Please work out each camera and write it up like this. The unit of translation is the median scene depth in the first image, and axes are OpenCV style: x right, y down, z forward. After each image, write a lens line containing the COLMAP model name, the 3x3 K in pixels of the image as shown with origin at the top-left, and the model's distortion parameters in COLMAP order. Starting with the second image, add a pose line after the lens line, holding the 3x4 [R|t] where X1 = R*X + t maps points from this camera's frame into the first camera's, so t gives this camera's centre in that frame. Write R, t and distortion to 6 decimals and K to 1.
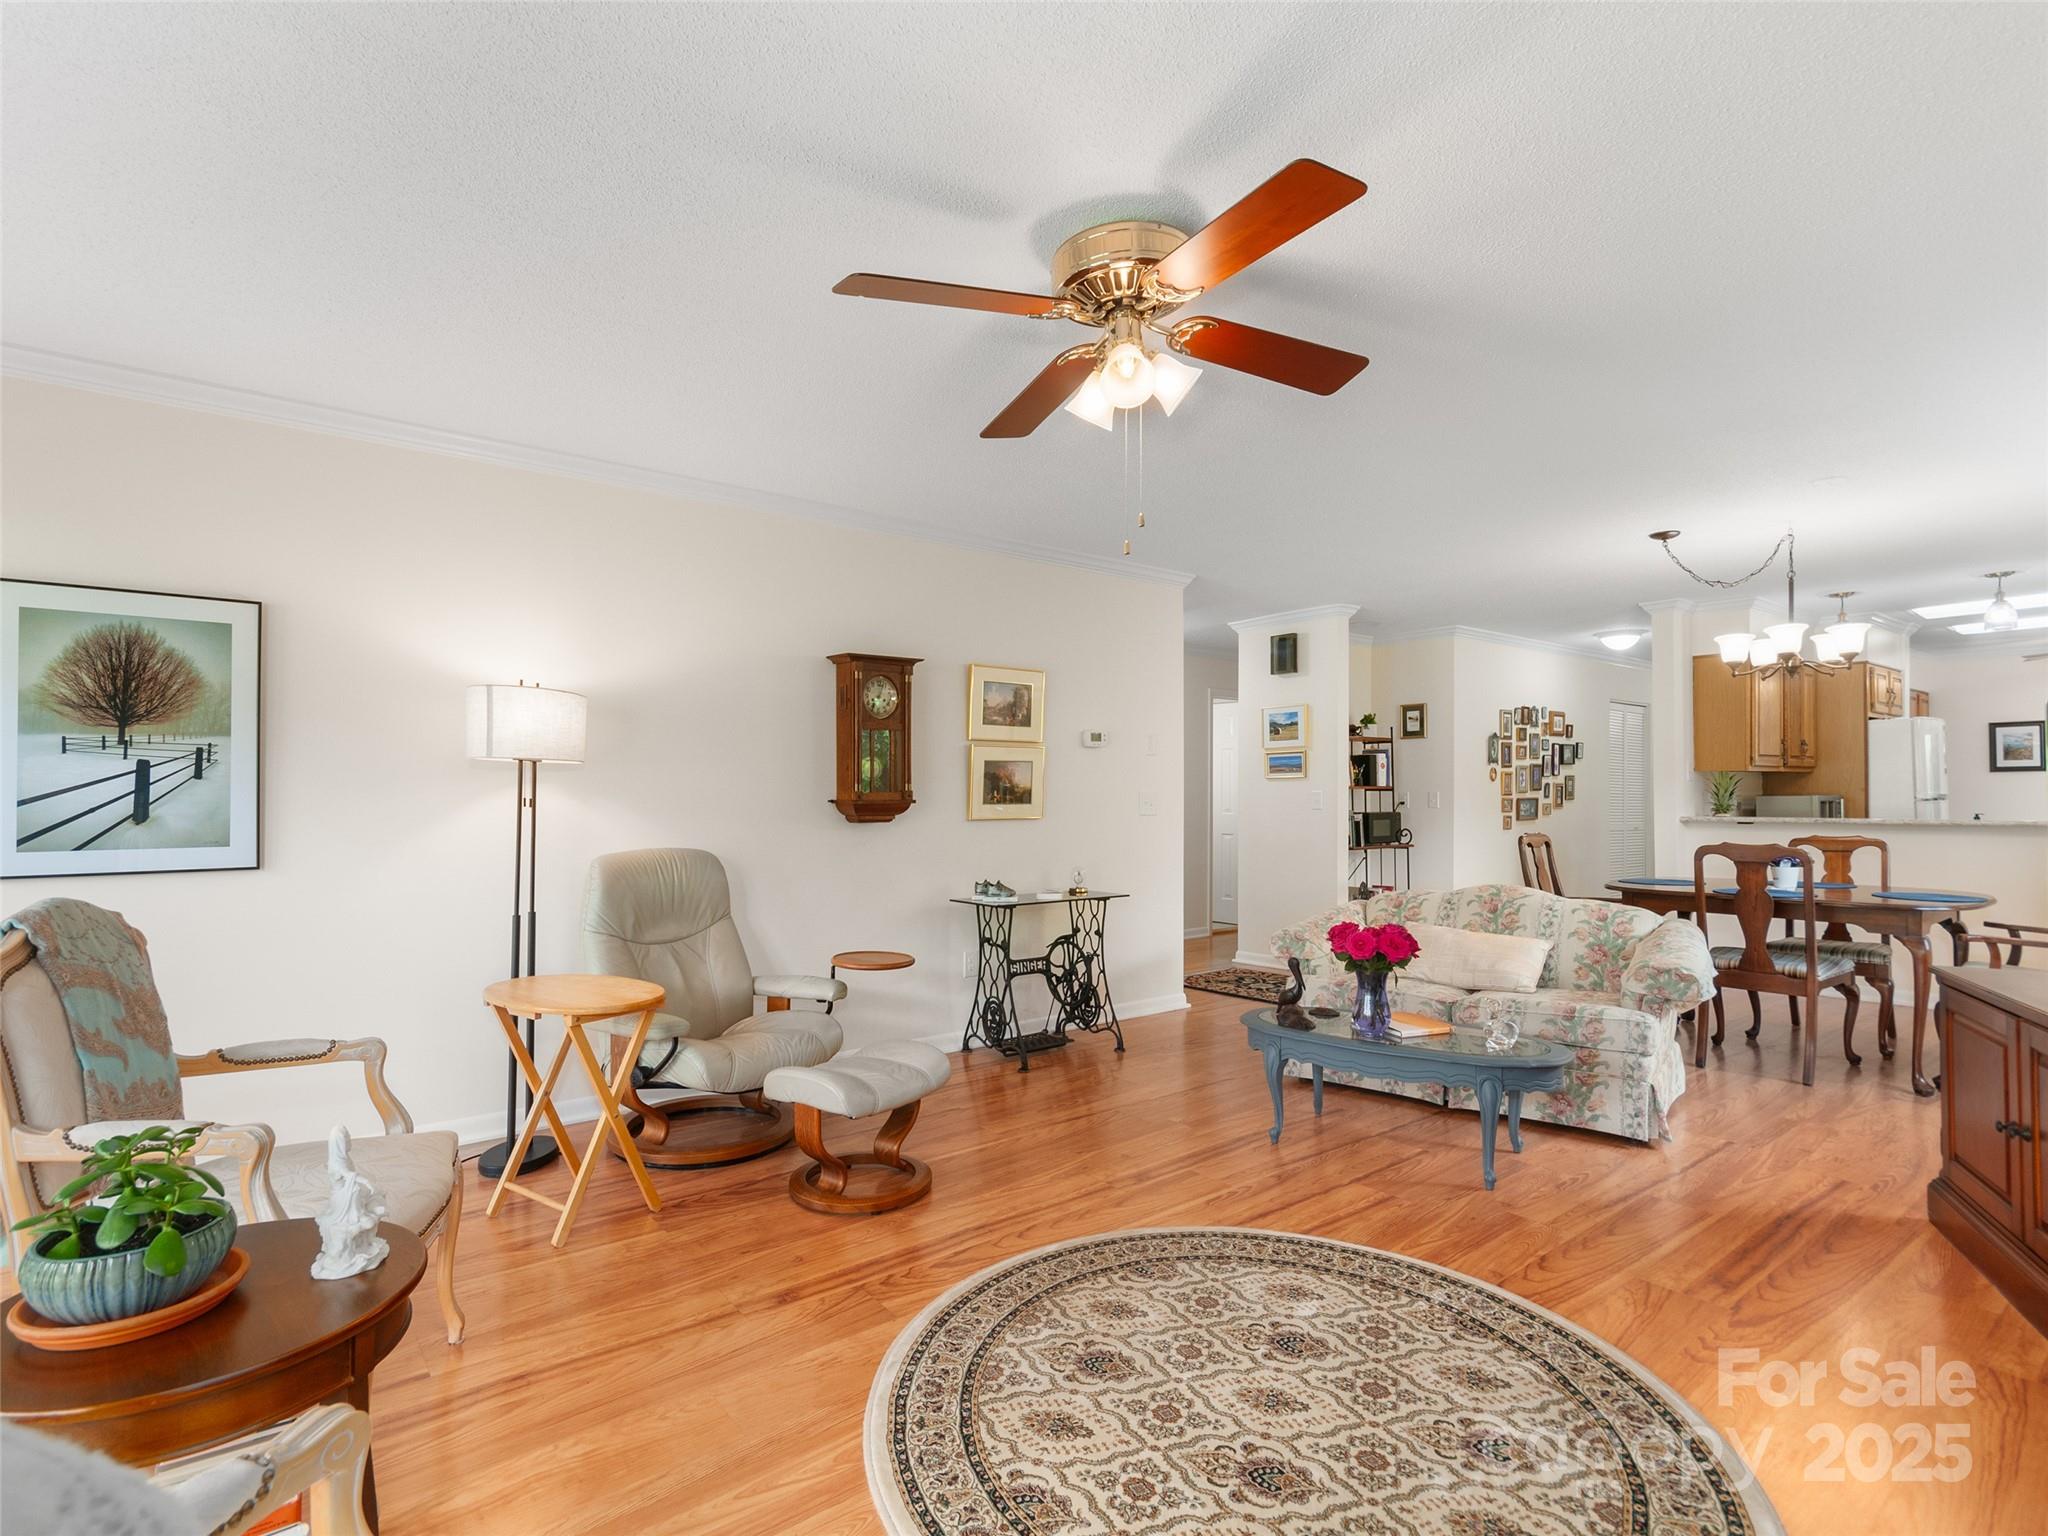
lens RADIAL K [[1026.9, 0, 994.6], [0, 1026.9, 779.1], [0, 0, 1]] dist [-0.000415, 0.004433]
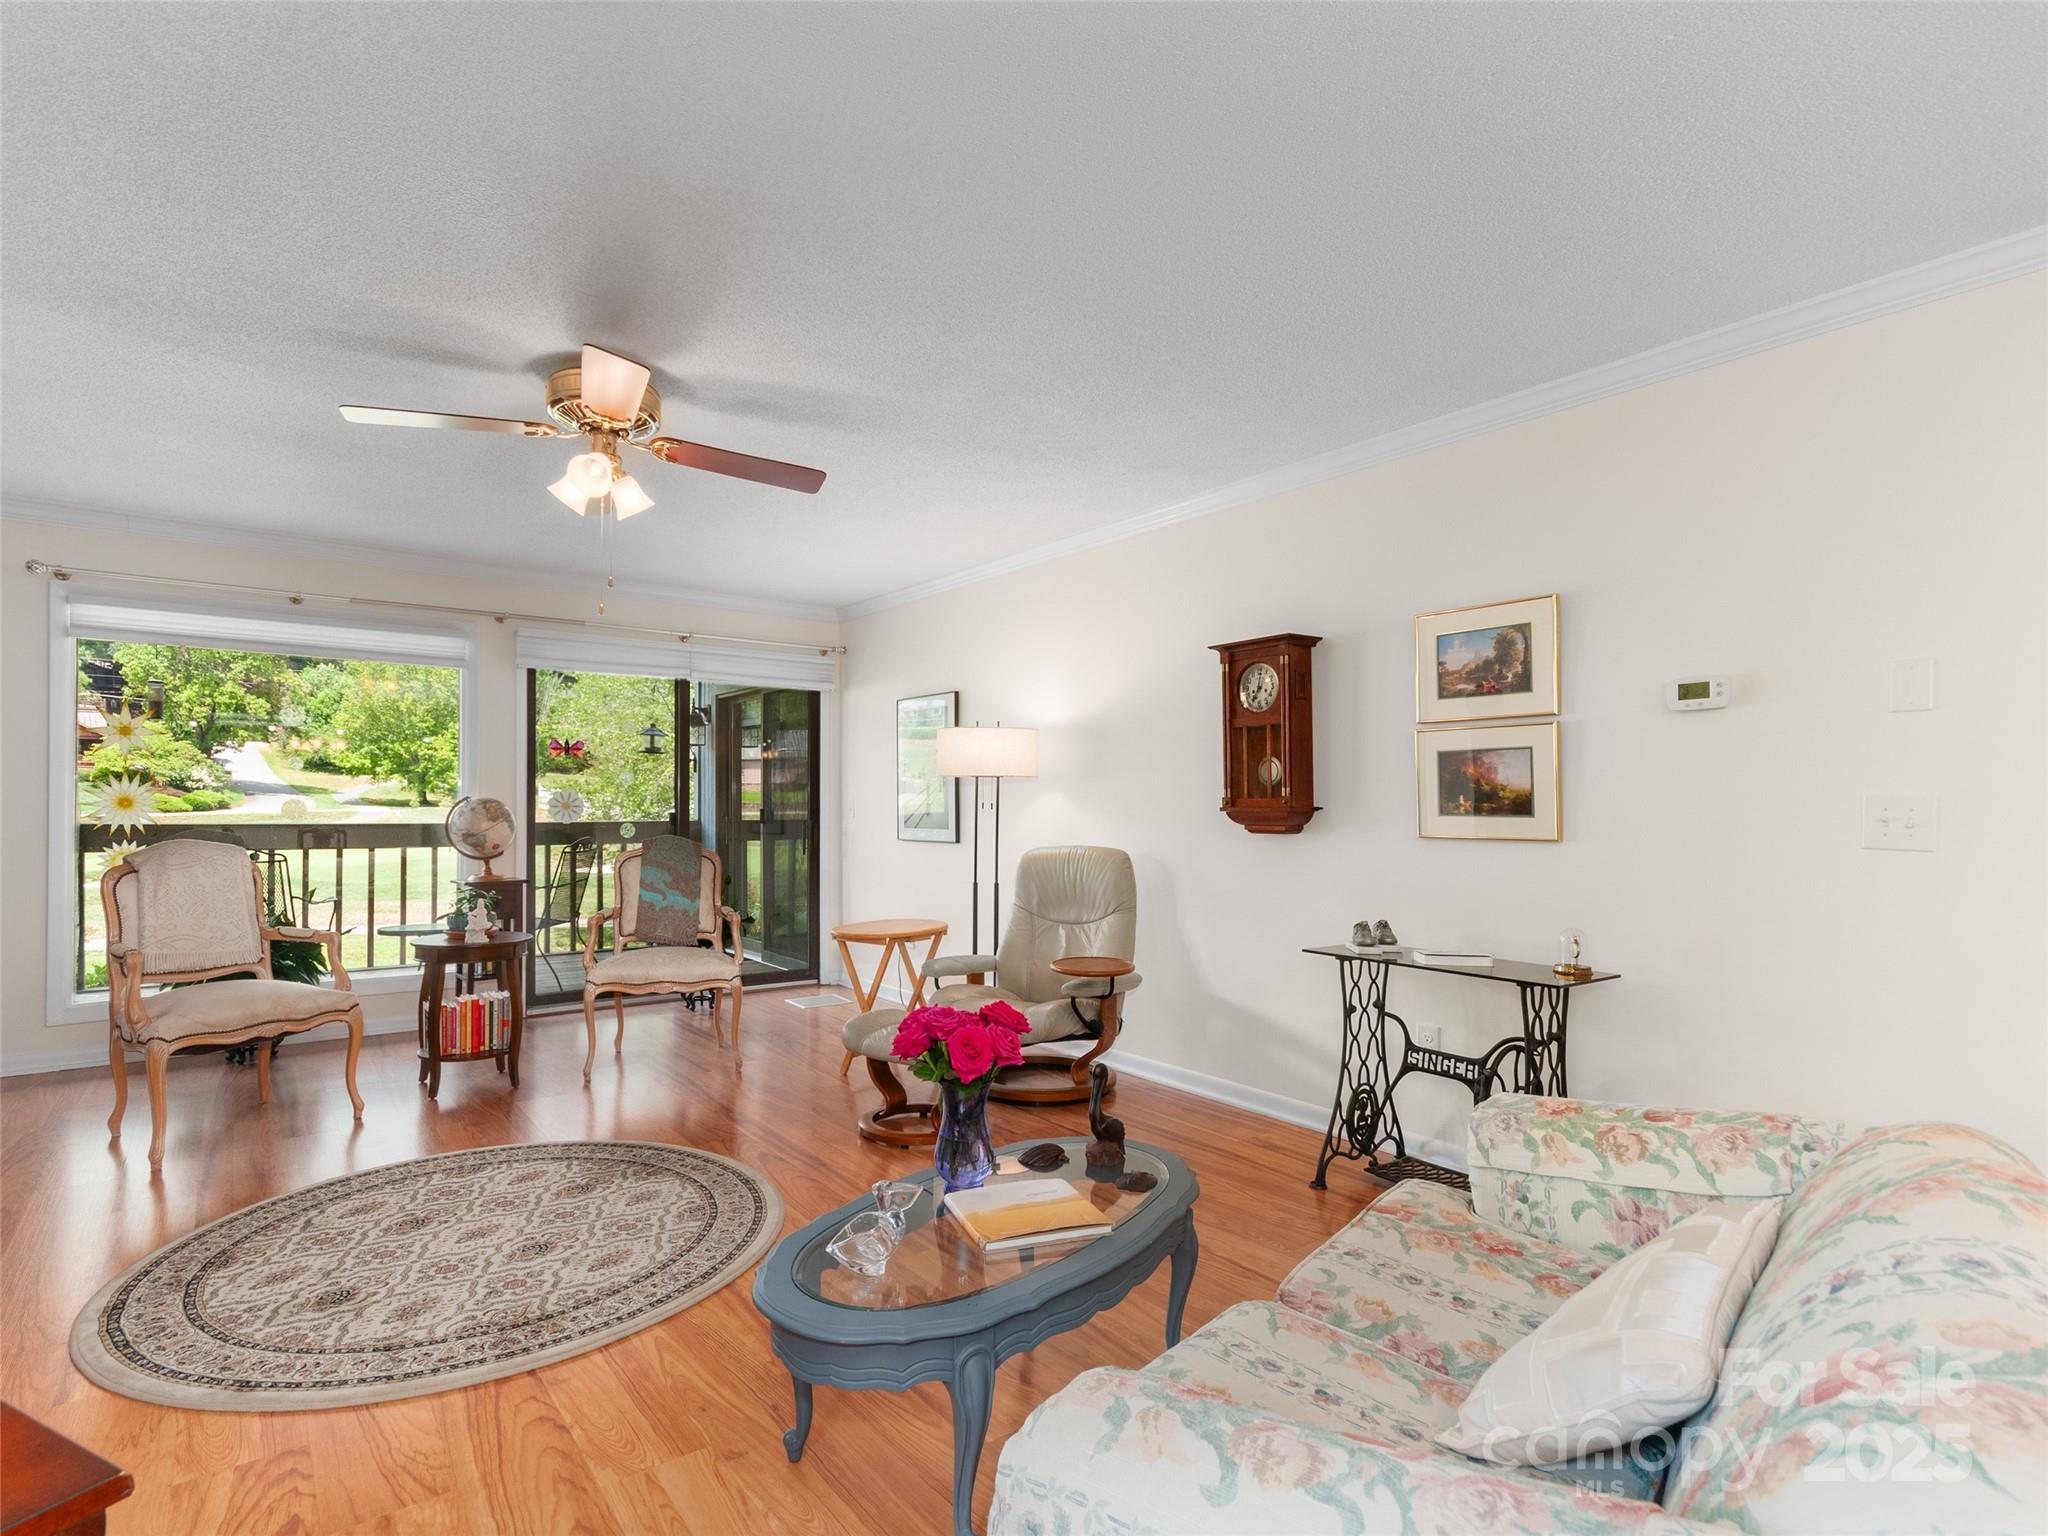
lens RADIAL K [[1026.9, 0, 1006.9], [0, 1026.9, 810.2], [0, 0, 1]] dist [-0.000415, 0.004433]
pose [[-0.015929, 0.005034, -0.999860, 0.482040], [0.008390, 0.999953, 0.004901, 0.010835], [0.999838, -0.008311, -0.015970, 0.511783]]
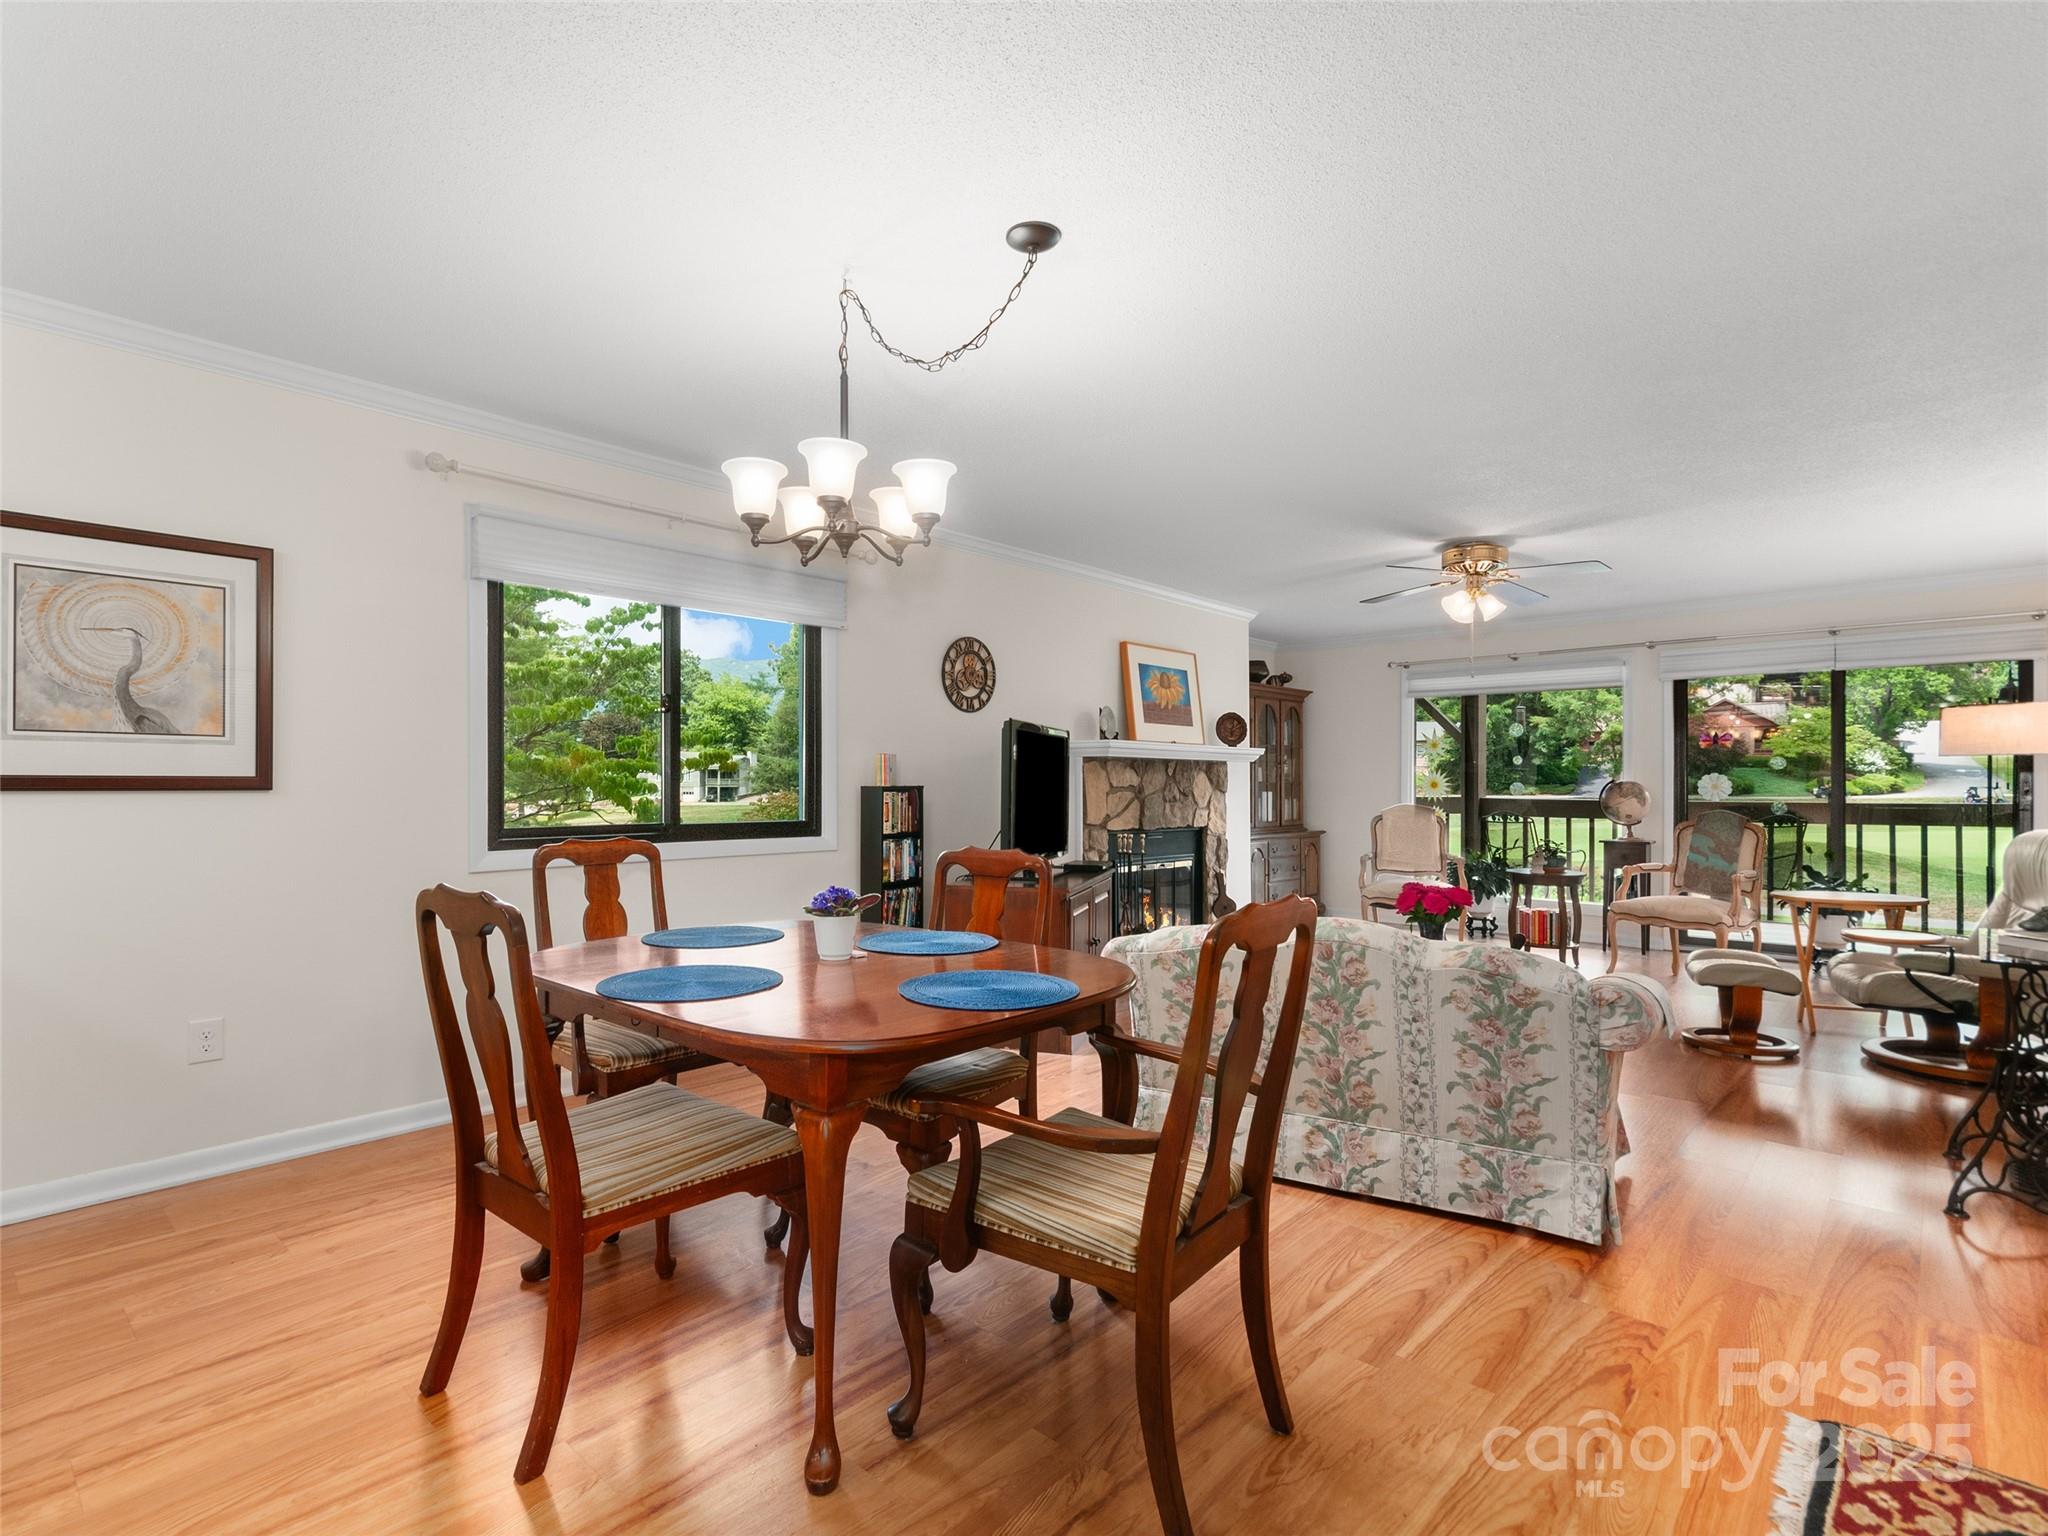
lens RADIAL K [[1026.9, 0, 984.7], [0, 1026.9, 782.0], [0, 0, 1]] dist [-0.000415, 0.004433]
pose [[-0.987409, -0.003081, -0.158161, 0.533727], [-0.000986, 0.999911, -0.013320, 0.018013], [0.158188, -0.012997, -0.987324, 1.045275]]
